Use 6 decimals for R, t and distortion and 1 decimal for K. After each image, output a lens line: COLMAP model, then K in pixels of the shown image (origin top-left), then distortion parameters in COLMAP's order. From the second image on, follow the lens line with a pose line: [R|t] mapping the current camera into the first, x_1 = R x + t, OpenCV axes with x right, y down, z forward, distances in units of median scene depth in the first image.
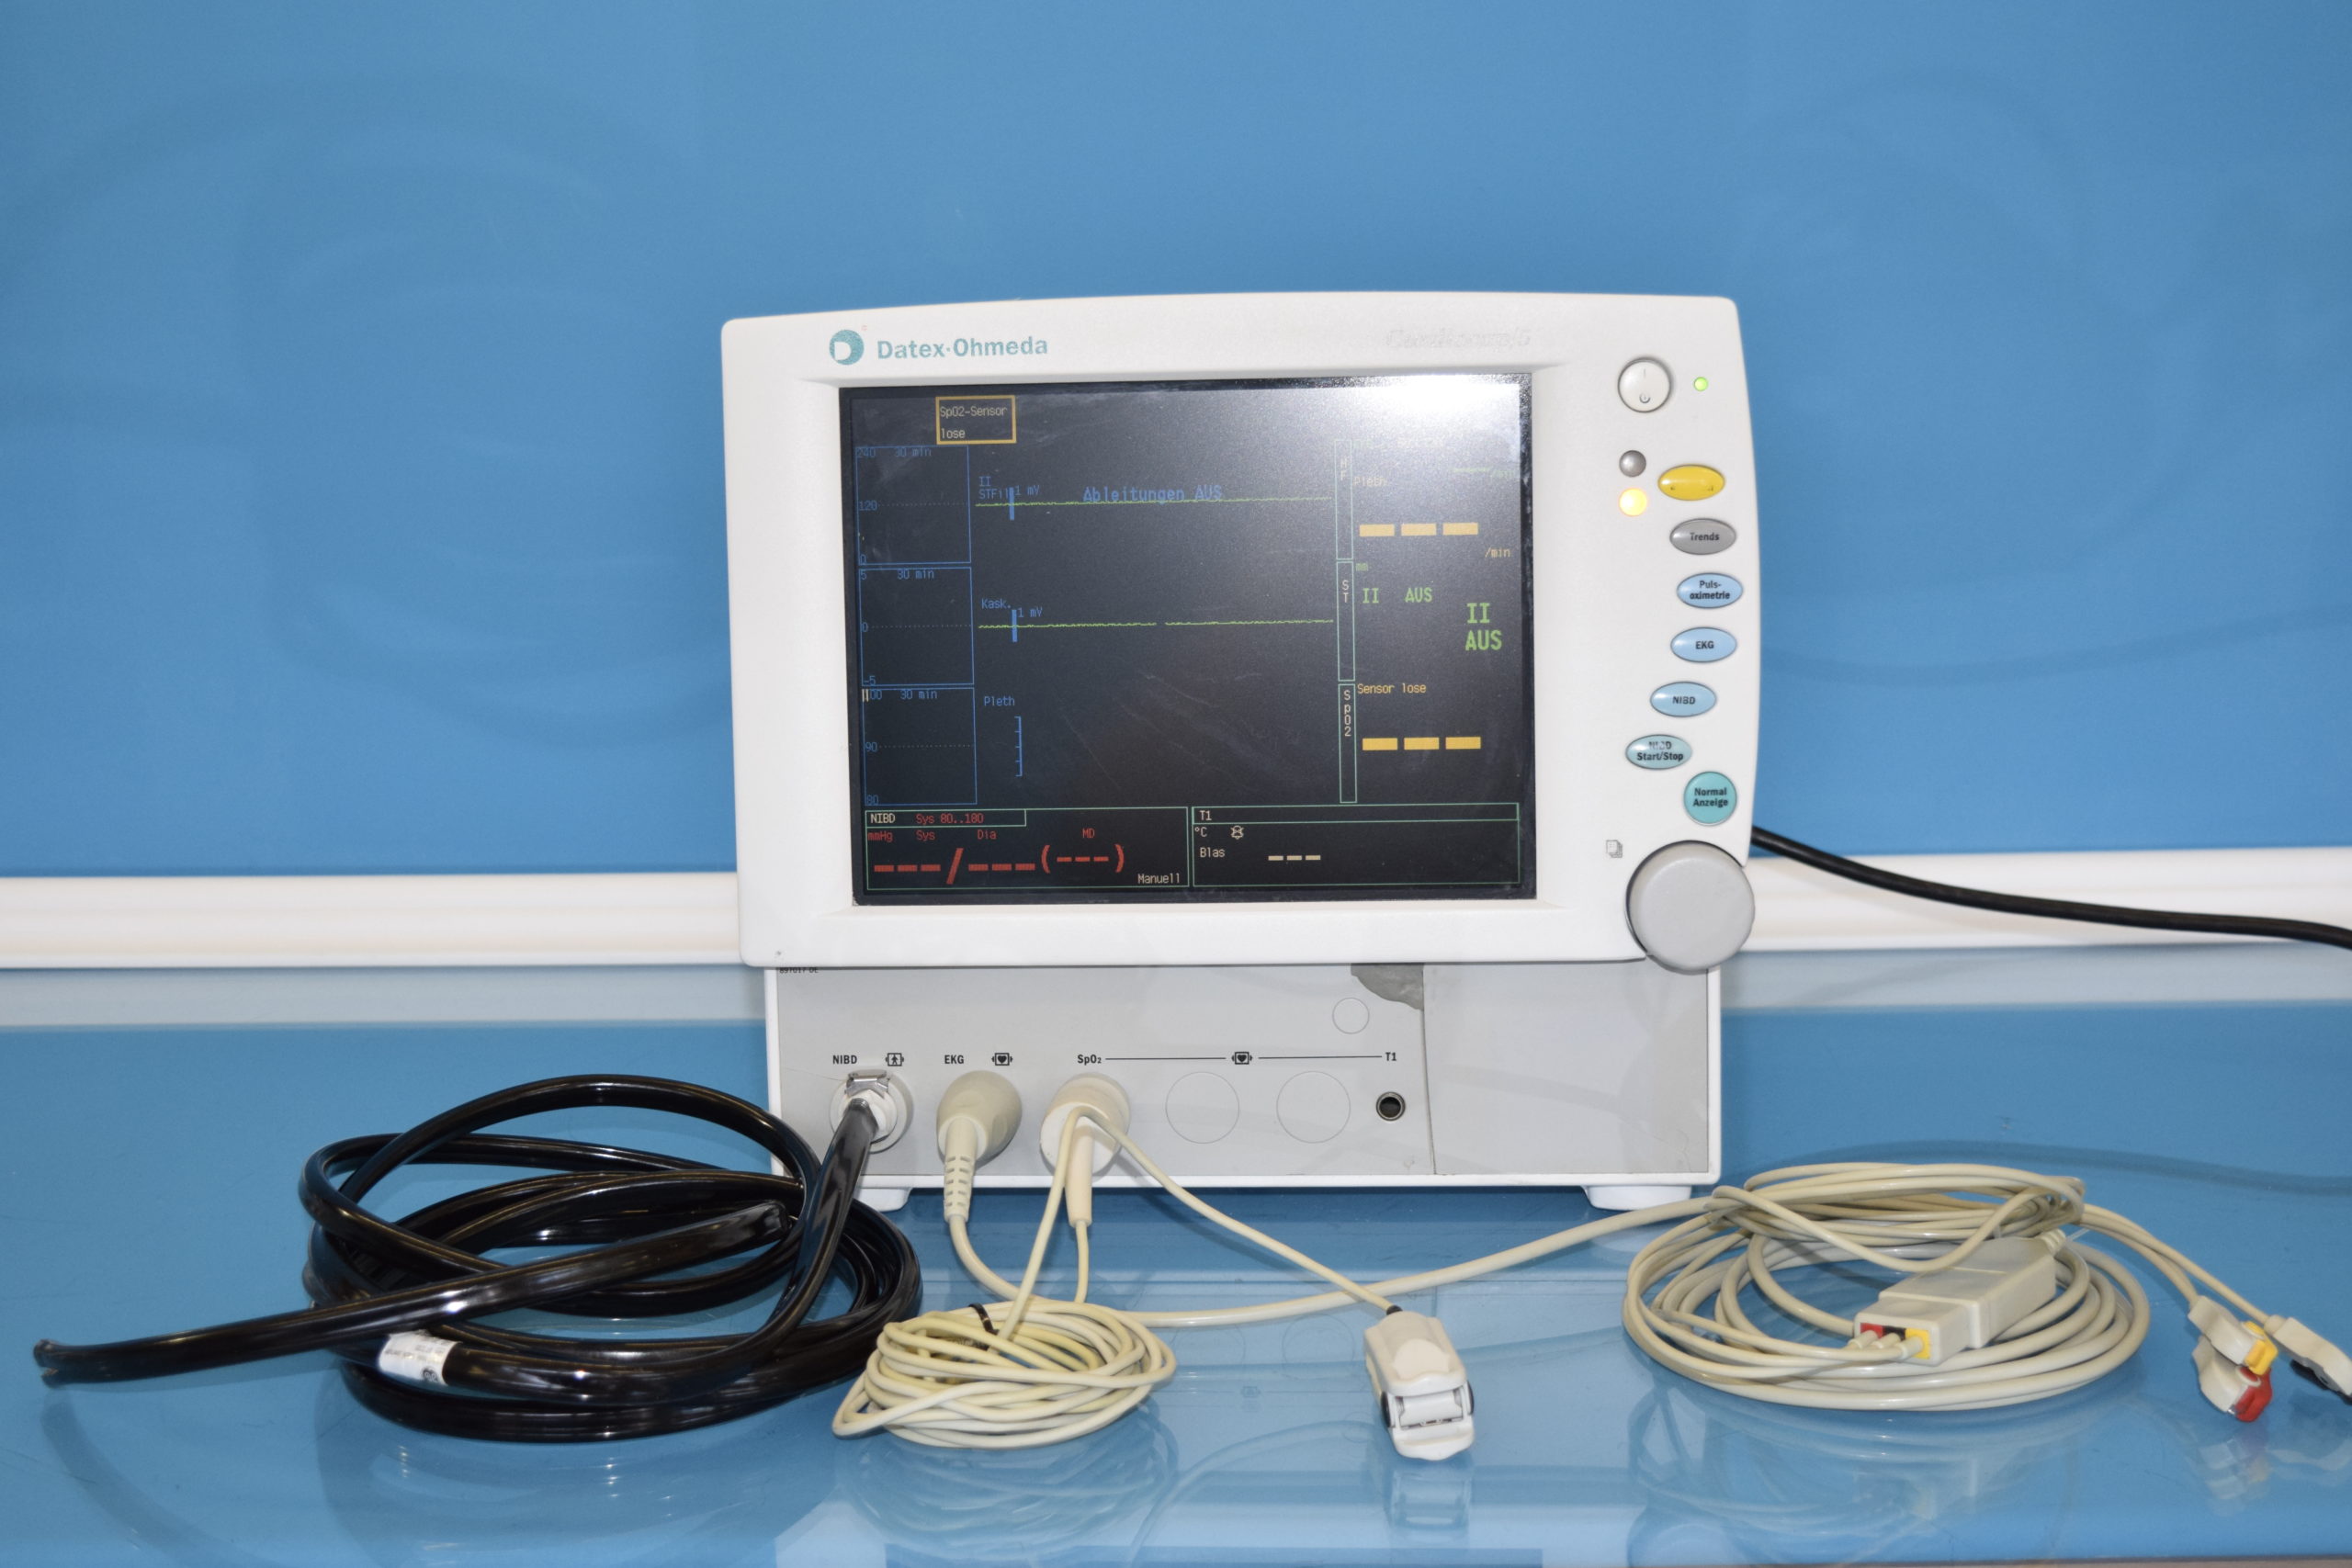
lens RADIAL K [[3478.3, 0, 1174.6], [0, 3478.3, 789.1], [0, 0, 1]] dist [-0.018033, 0.000000]
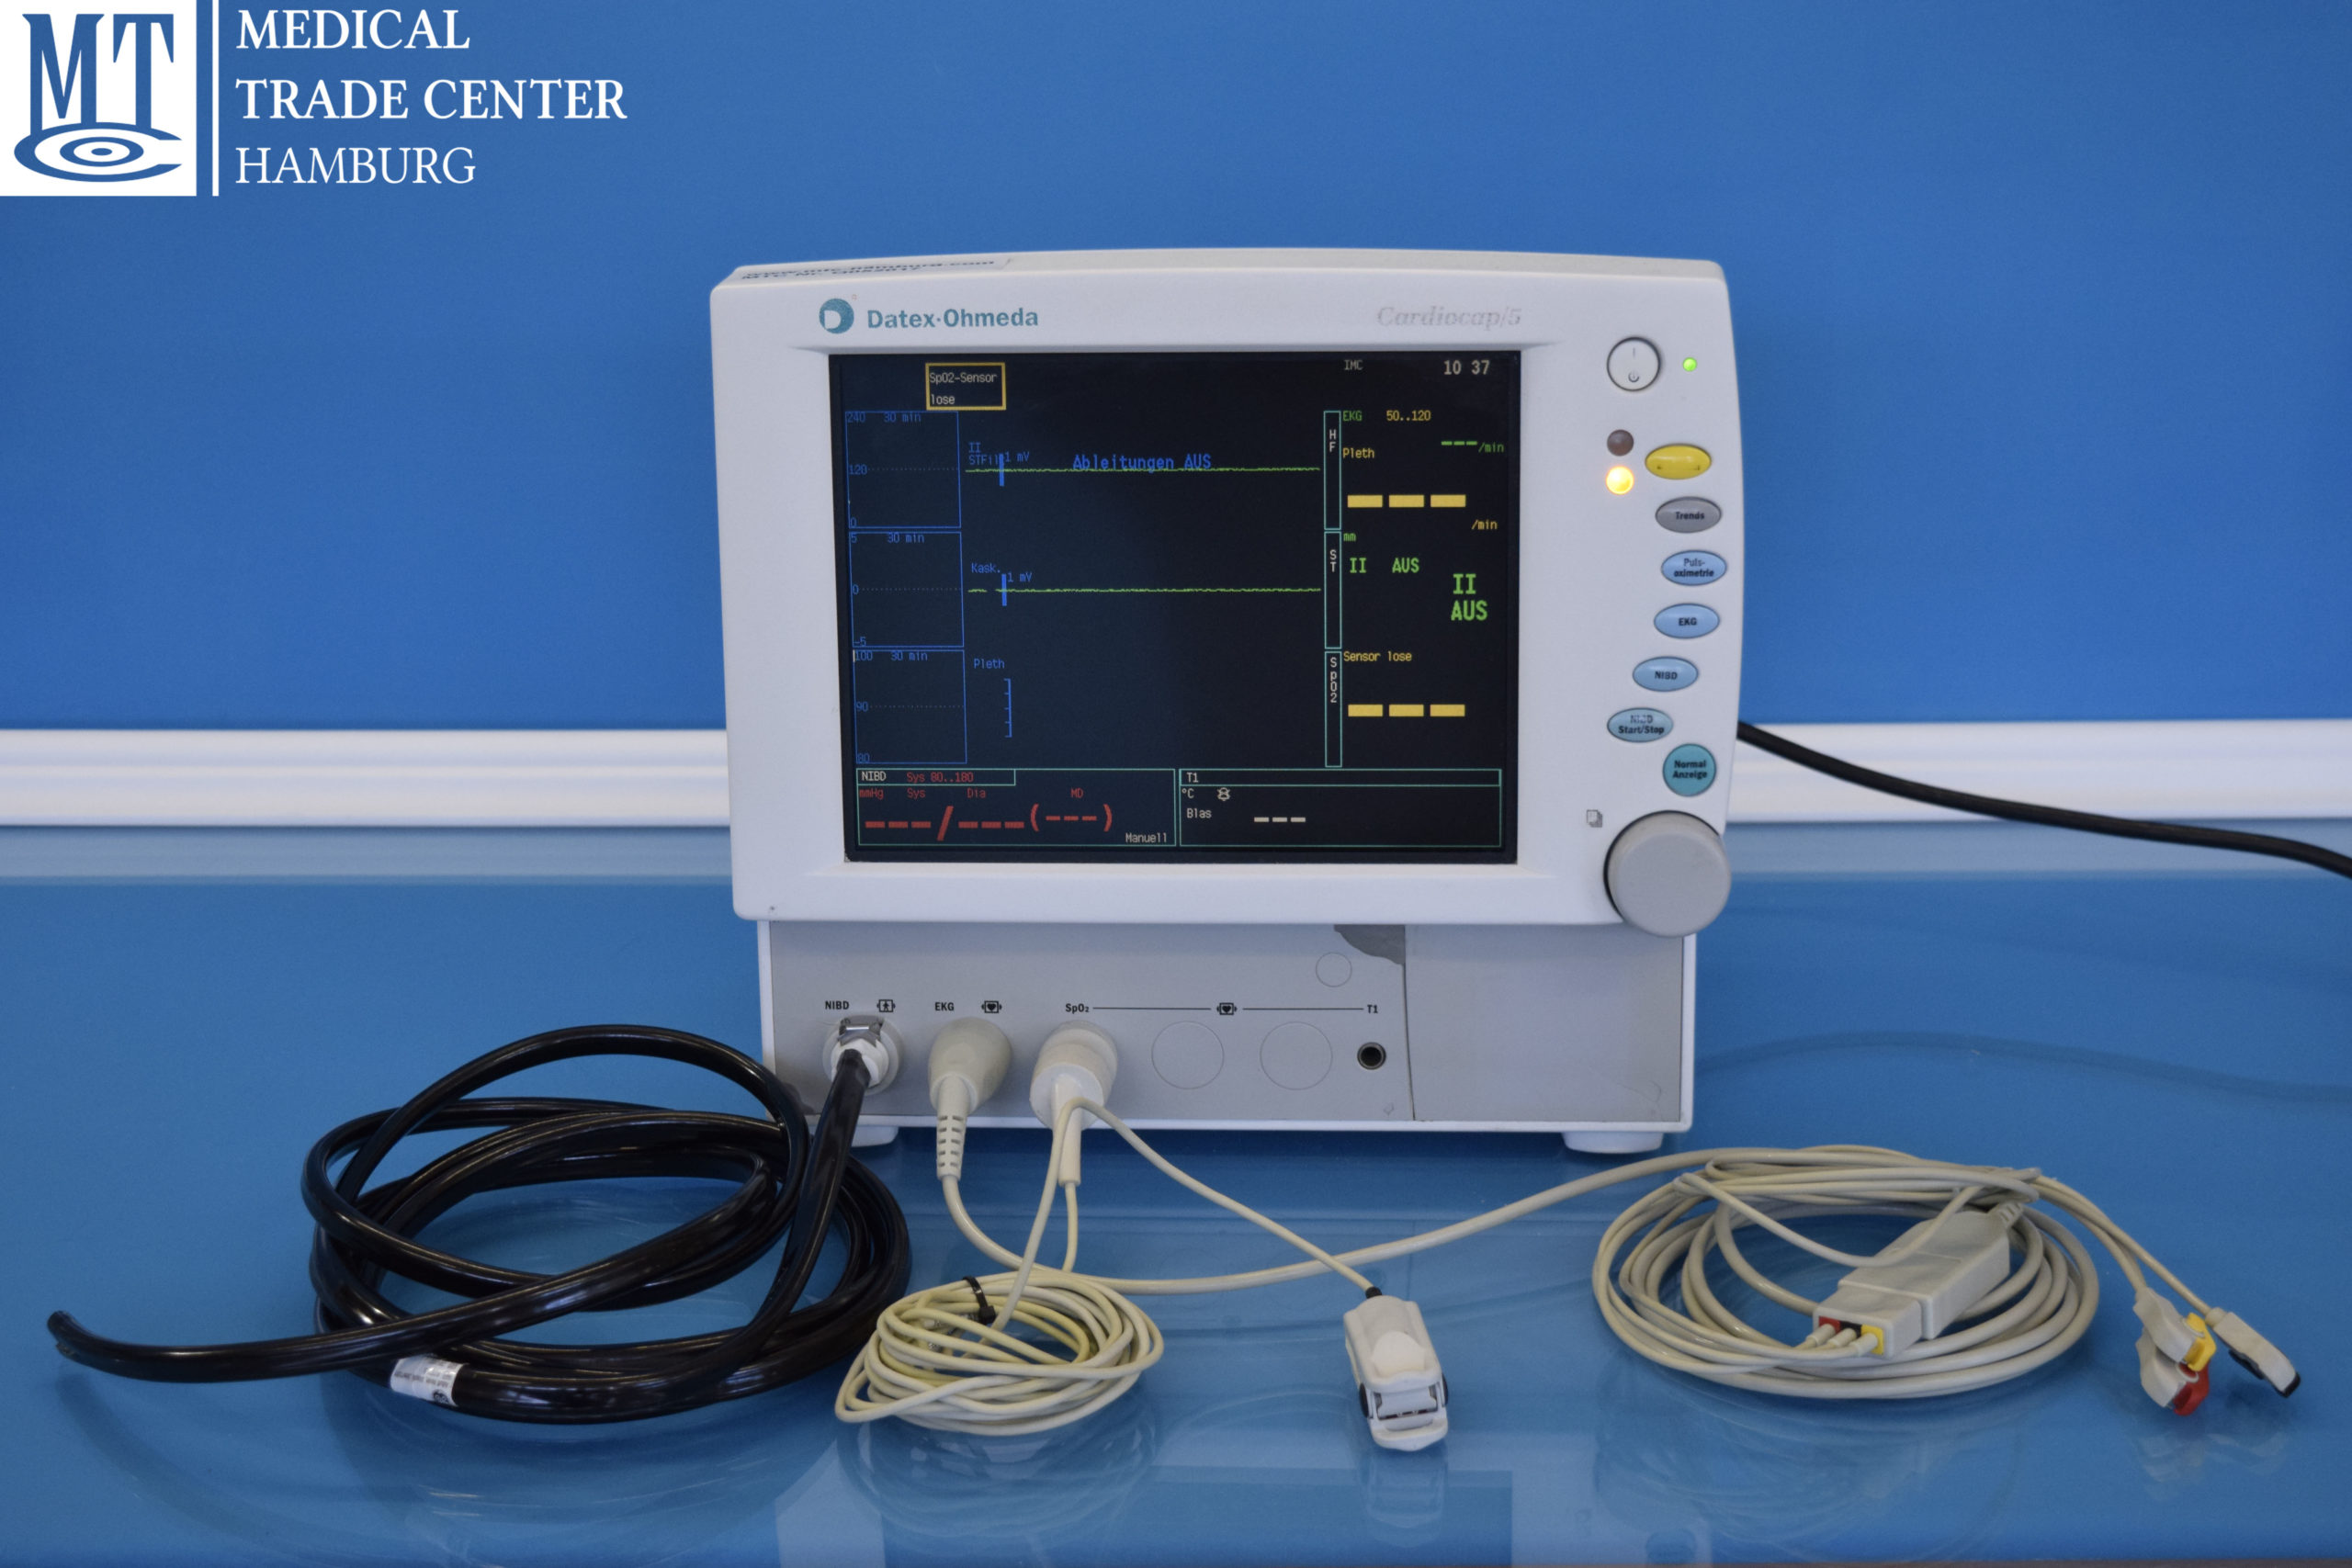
lens RADIAL K [[3709.8, 0, 1180.0], [0, 3709.8, 793.1], [0, 0, 1]] dist [-0.010531, 0.000000]
pose [[0.999934, 0.004521, 0.010603, -0.006360], [-0.005795, 0.992337, 0.123421, -0.123196], [-0.009964, -0.123475, 0.992298, -0.075172]]
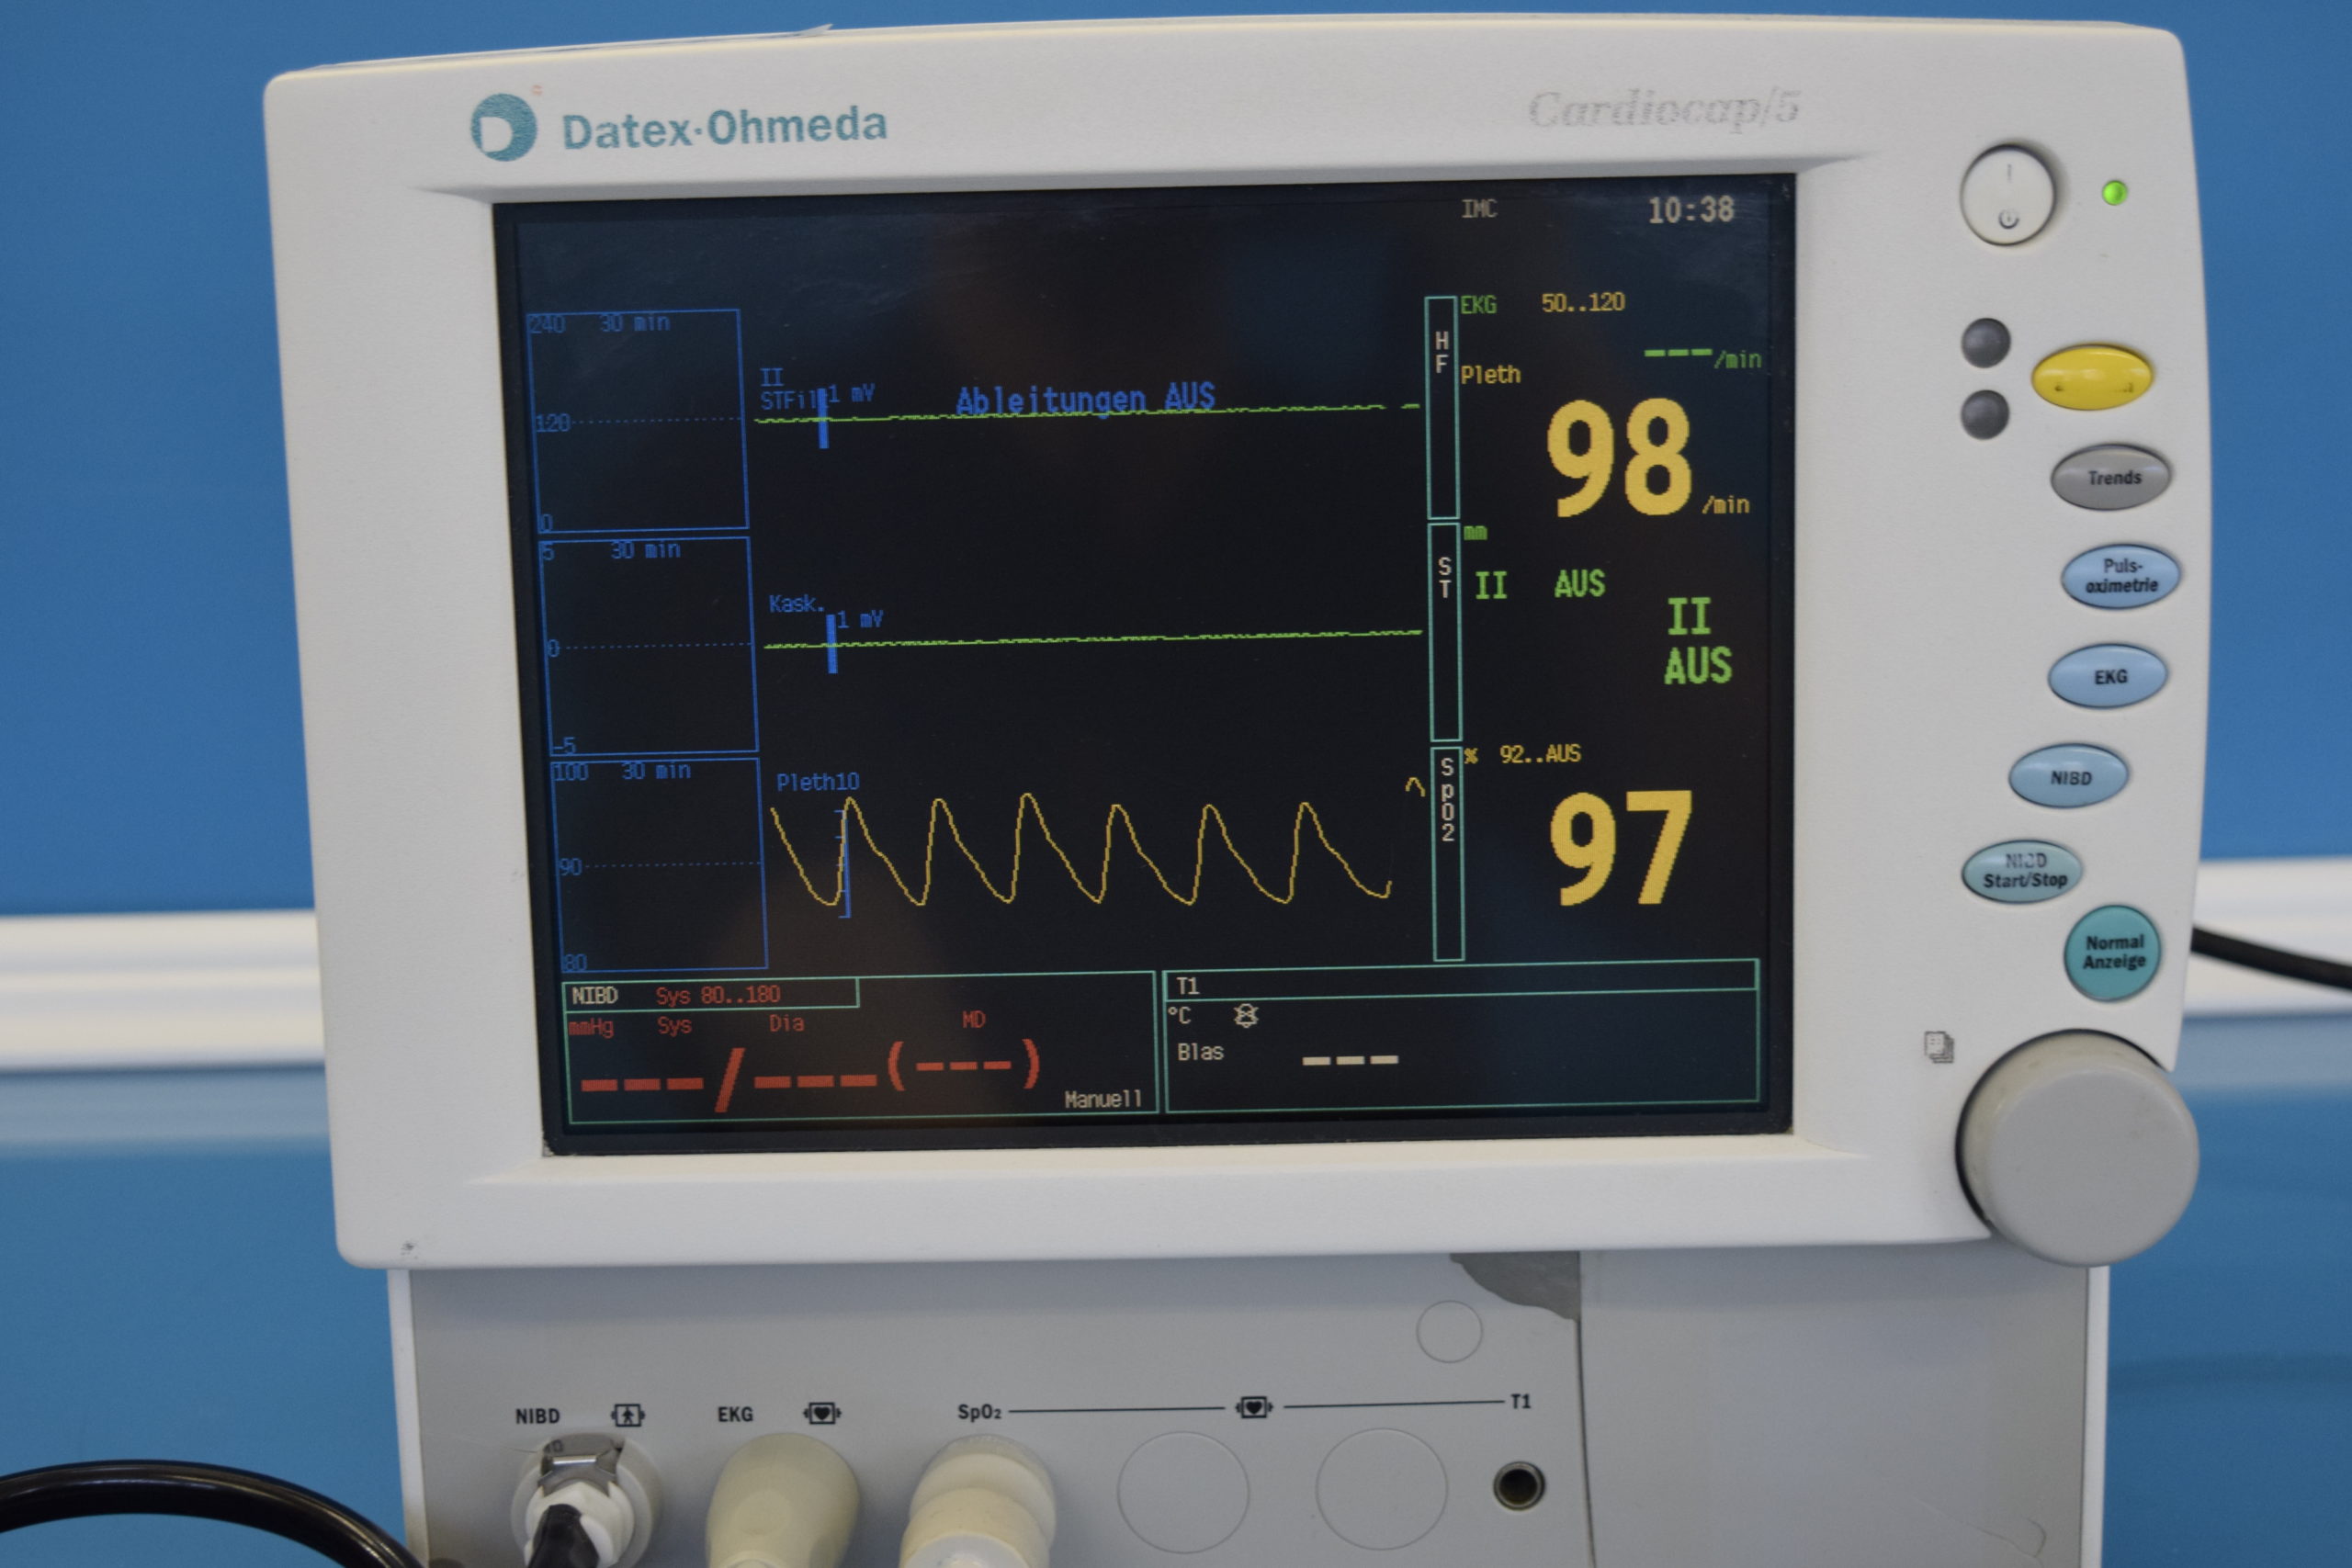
lens RADIAL K [[3709.8, 0, 1184.0], [0, 3709.8, 780.3], [0, 0, 1]] dist [-0.010531, 0.000000]
pose [[0.998391, -0.014187, 0.054909, -0.023711], [0.009907, 0.996947, 0.077449, -0.070953], [-0.055840, -0.076780, 0.995483, 0.427477]]
